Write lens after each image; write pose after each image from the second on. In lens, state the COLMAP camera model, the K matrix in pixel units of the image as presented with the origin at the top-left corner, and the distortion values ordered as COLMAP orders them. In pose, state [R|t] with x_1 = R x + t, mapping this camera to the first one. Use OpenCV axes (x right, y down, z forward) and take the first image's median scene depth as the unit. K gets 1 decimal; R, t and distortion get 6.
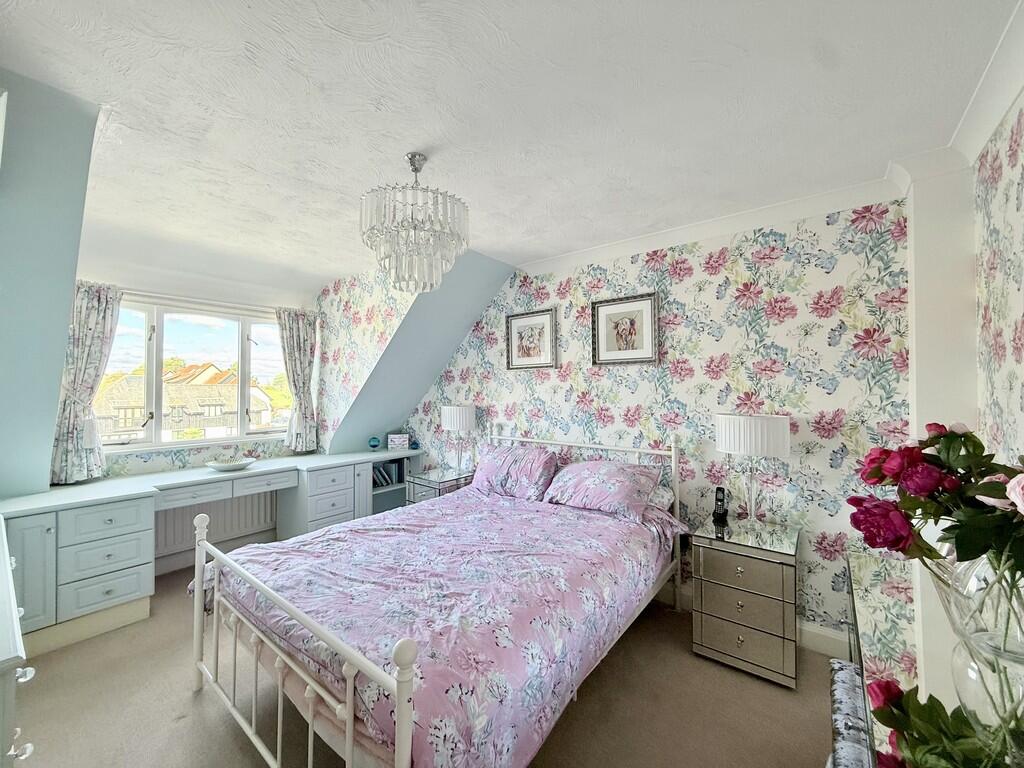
lens RADIAL K [[412.3, 0, 510.2], [0, 412.3, 383.2], [0, 0, 1]] dist [-0.001371, -0.000069]
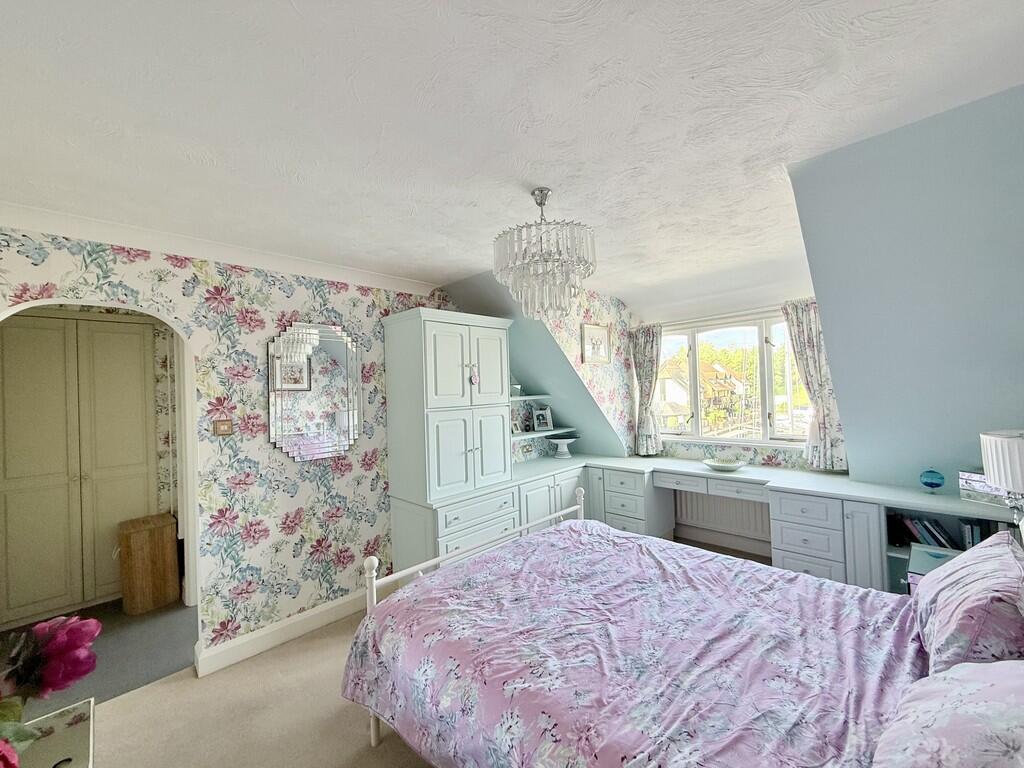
lens RADIAL K [[412.3, 0, 510.2], [0, 412.3, 383.2], [0, 0, 1]] dist [-0.001371, -0.000069]
pose [[-0.115475, -0.009605, -0.993264, 0.496290], [0.049276, 0.998667, -0.015386, -0.029738], [0.992087, -0.050720, -0.114848, 0.618852]]
